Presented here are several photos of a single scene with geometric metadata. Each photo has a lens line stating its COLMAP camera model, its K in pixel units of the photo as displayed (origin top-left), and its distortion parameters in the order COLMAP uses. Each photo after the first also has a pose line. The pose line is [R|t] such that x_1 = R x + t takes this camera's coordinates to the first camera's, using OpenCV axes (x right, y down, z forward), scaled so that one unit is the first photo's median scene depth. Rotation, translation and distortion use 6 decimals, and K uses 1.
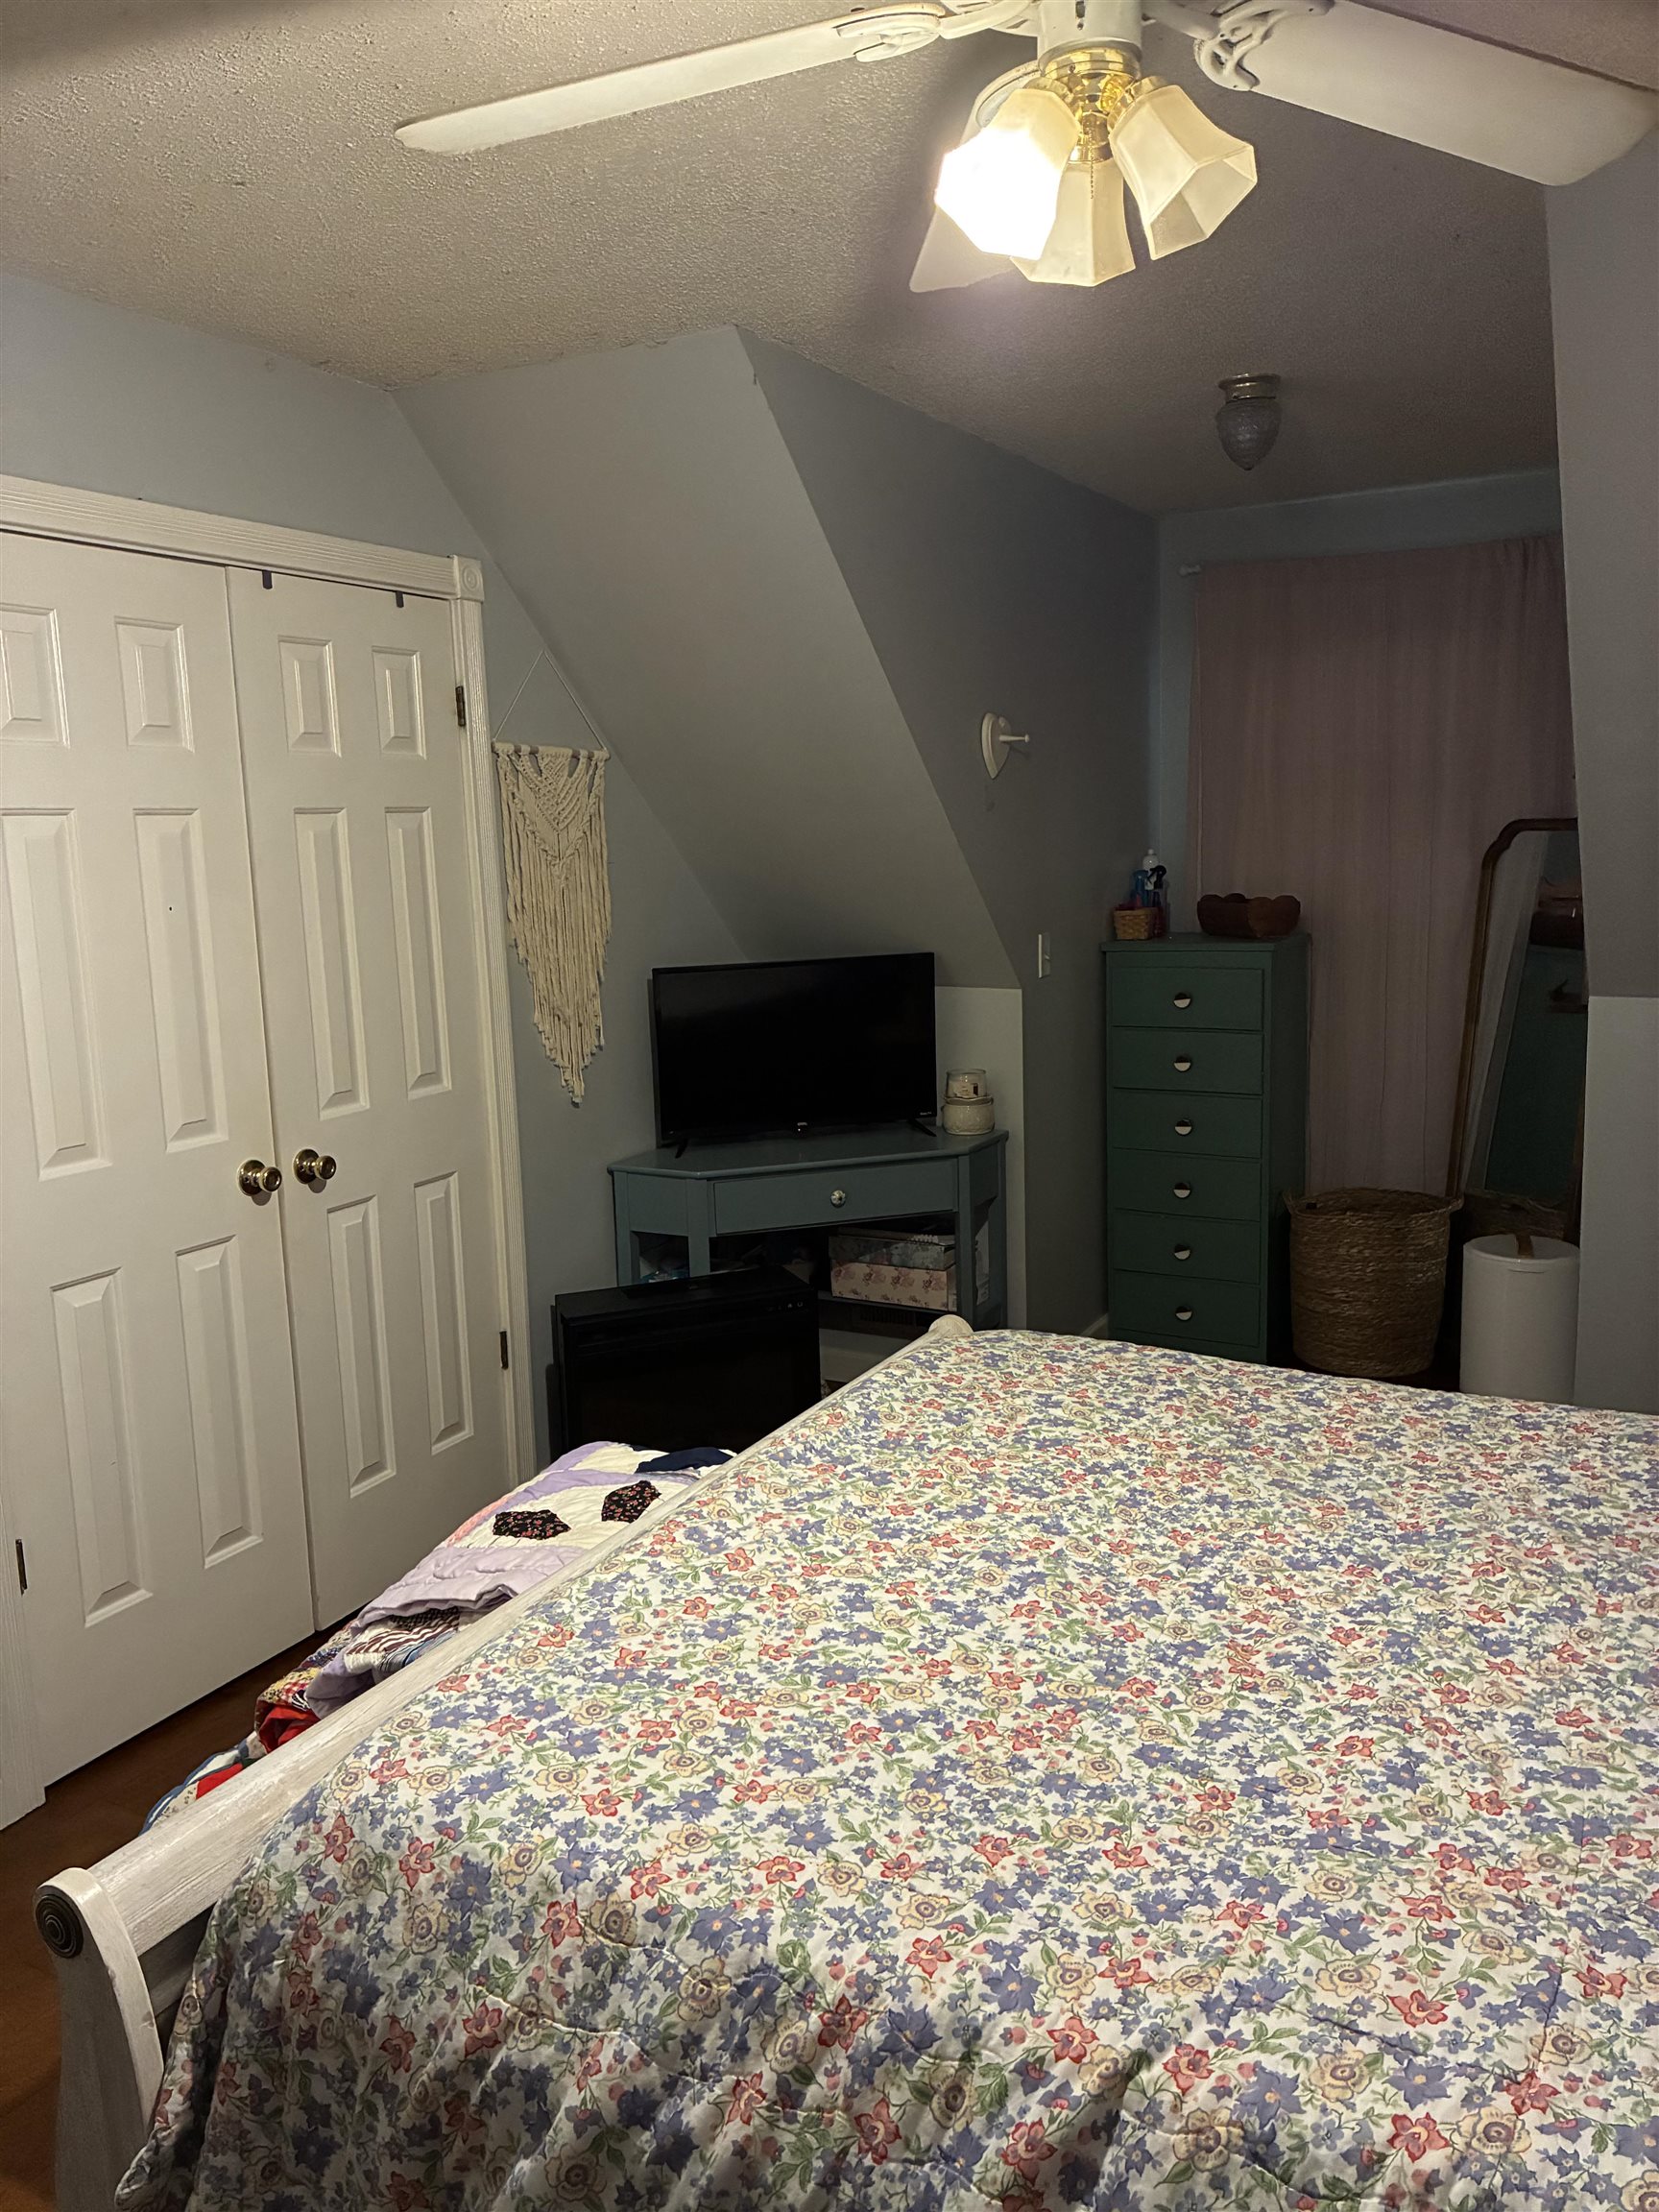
lens RADIAL K [[1671.0, 0, 829.5], [0, 1671.0, 1106.0], [0, 0, 1]] dist [0.020163, -0.008809]
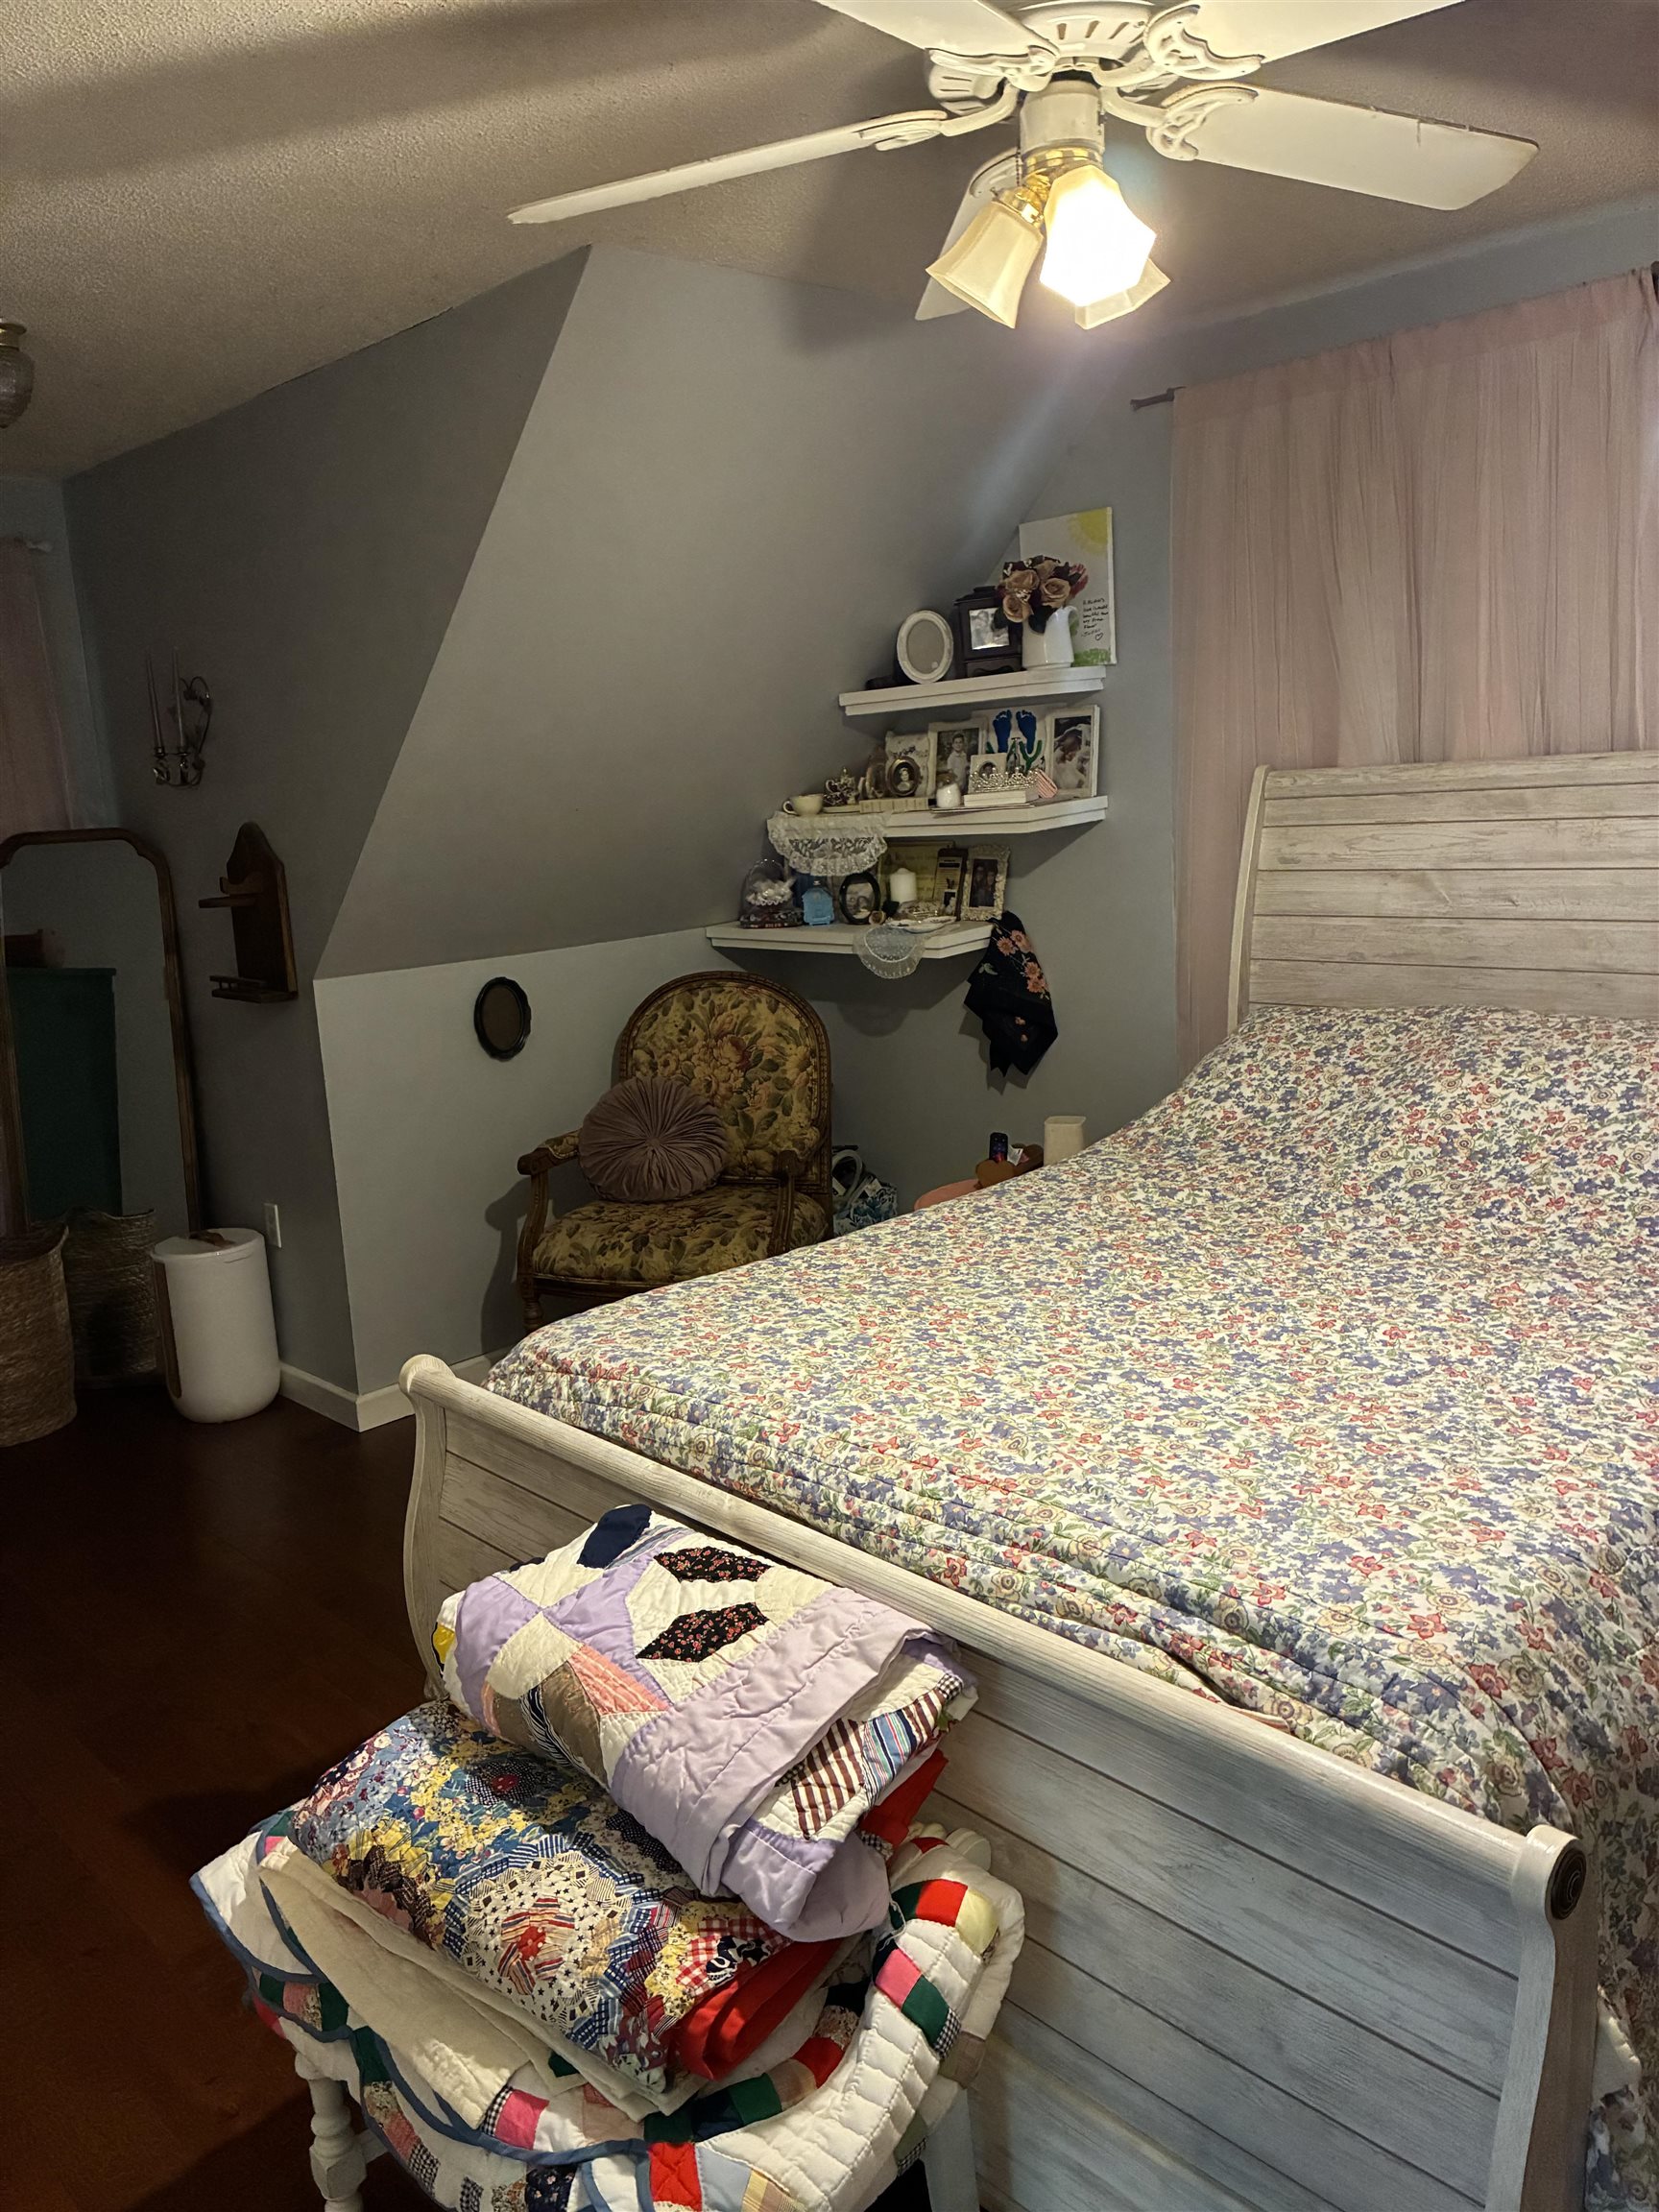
lens RADIAL K [[1671.0, 0, 829.5], [0, 1671.0, 1106.0], [0, 0, 1]] dist [0.020163, -0.008809]
pose [[0.310597, -0.177736, 0.933777, -0.925308], [0.202259, 0.972224, 0.117777, -0.087122], [-0.928774, 0.152284, 0.337919, 0.665429]]
